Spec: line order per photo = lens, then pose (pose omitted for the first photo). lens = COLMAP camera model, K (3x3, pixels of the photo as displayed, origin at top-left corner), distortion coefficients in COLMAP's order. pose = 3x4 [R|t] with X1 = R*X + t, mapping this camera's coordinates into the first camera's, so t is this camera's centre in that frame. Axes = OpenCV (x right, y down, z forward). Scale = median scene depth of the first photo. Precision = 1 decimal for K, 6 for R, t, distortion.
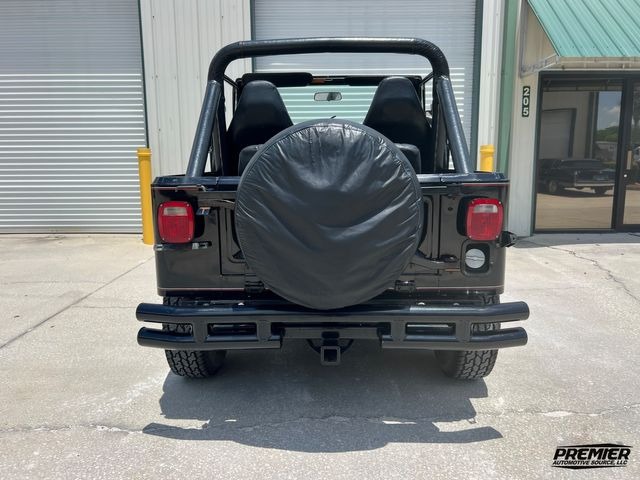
lens RADIAL K [[505.8, 0, 320.0], [0, 505.8, 240.0], [0, 0, 1]] dist [0.012830, -0.006818]
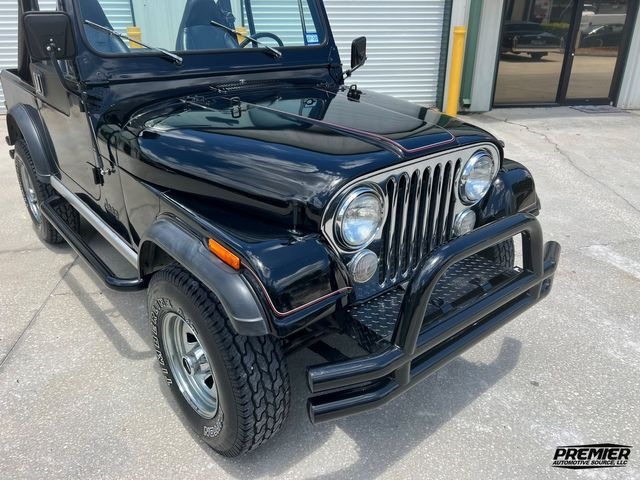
lens RADIAL K [[498.6, 0, 329.2], [0, 498.6, 239.1], [0, 0, 1]] dist [-0.003376, -0.002818]
pose [[0.989640, -0.047826, 0.135371, -0.108512], [0.010100, 0.963742, 0.266646, -0.032800], [-0.143215, -0.262516, 0.954240, -0.093915]]
